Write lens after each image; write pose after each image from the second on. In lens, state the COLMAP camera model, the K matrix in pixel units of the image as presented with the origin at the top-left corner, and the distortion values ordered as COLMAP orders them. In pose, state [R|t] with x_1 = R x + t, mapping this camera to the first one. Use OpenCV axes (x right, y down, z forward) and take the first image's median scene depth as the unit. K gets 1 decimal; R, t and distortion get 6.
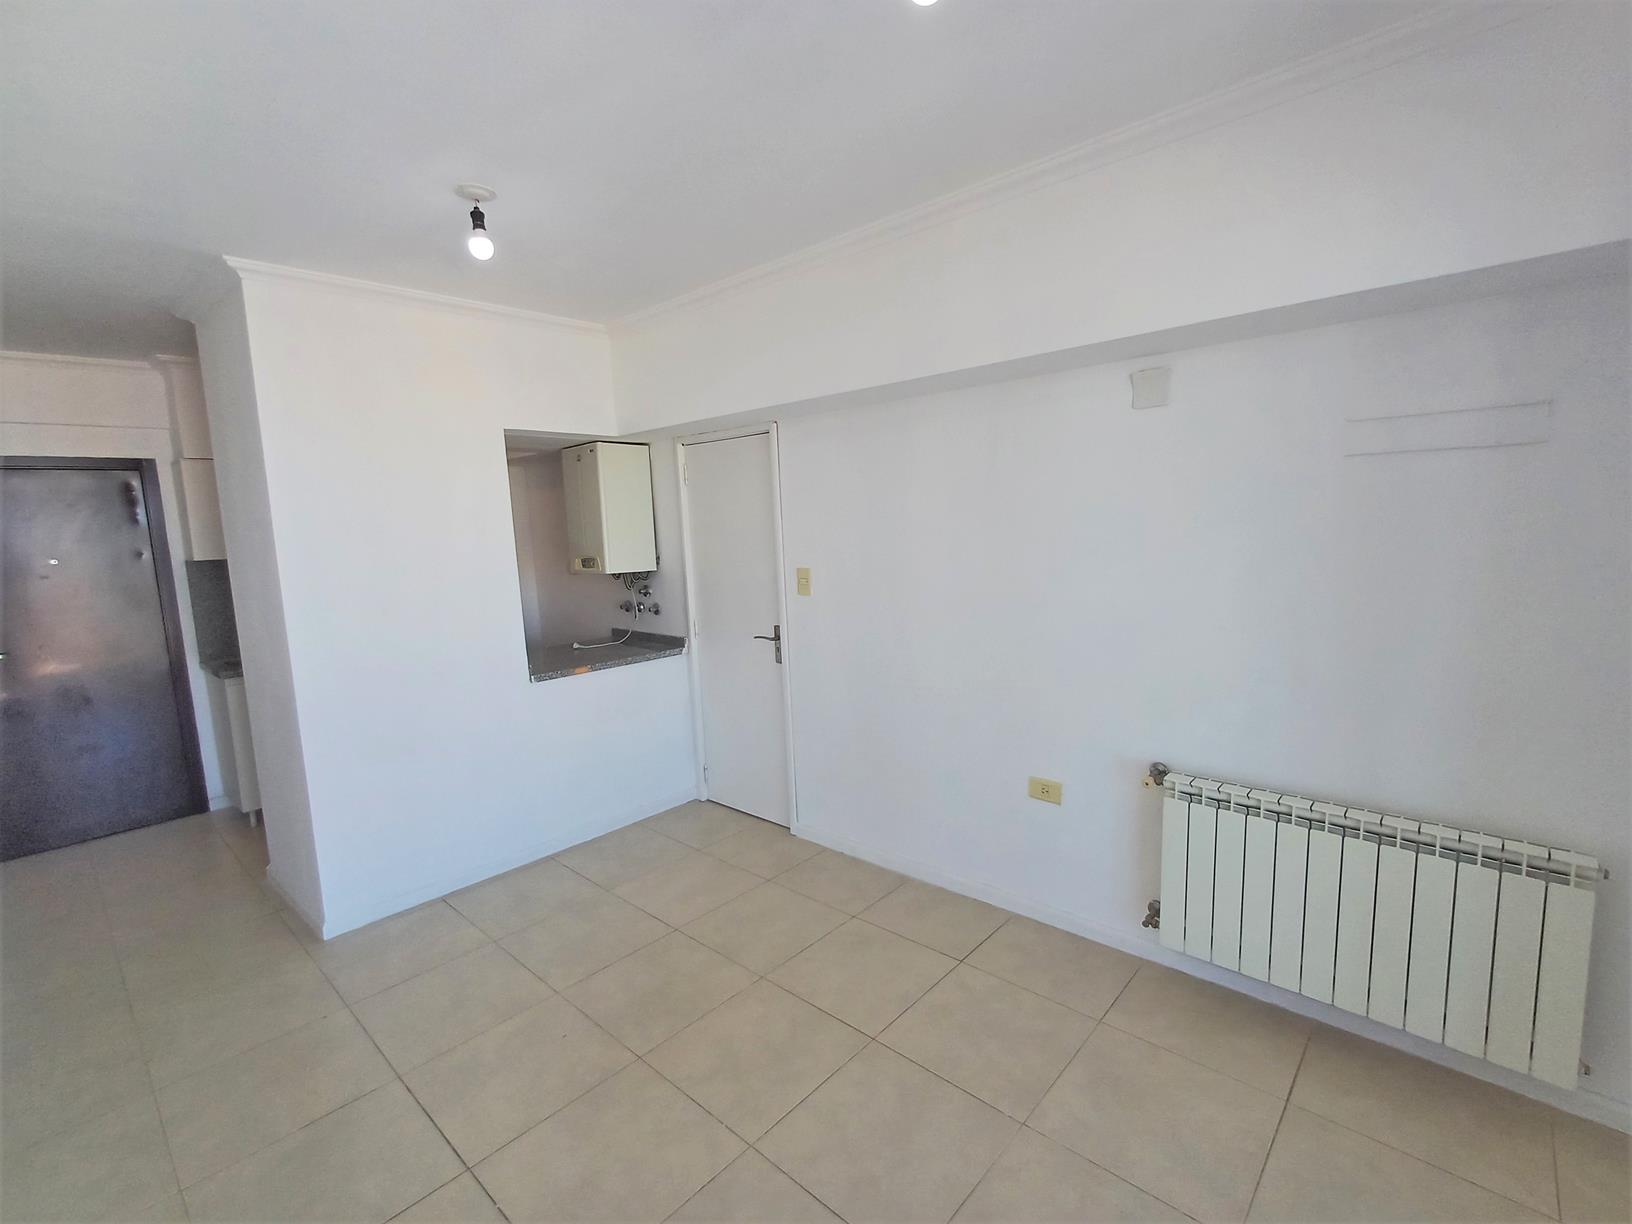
lens RADIAL K [[739.1, 0, 822.6], [0, 739.1, 622.3], [0, 0, 1]] dist [0.006716, -0.006633]
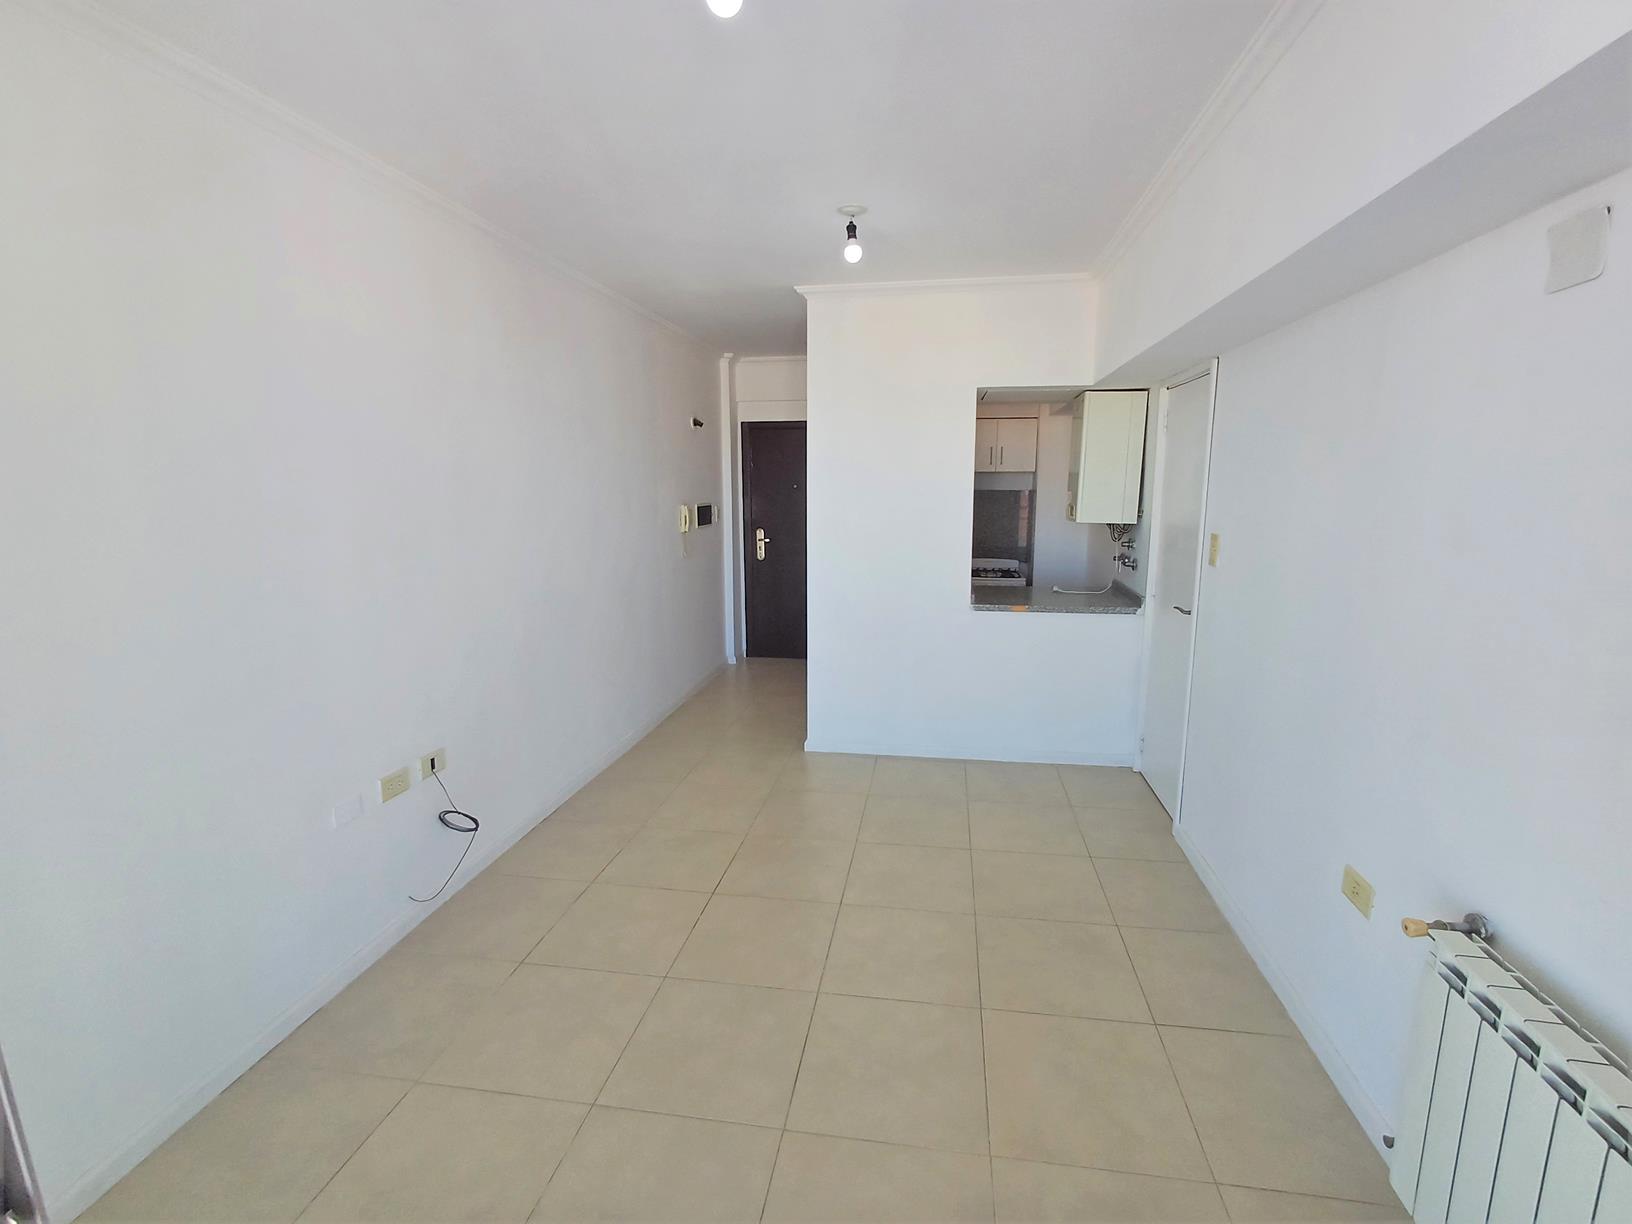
lens RADIAL K [[739.1, 0, 851.5], [0, 739.1, 616.5], [0, 0, 1]] dist [0.006716, -0.006633]
pose [[0.566271, 0.184078, -0.803401, 0.423410], [-0.128572, 0.982537, 0.134500, -0.039743], [0.814129, 0.027131, 0.580049, 0.173906]]
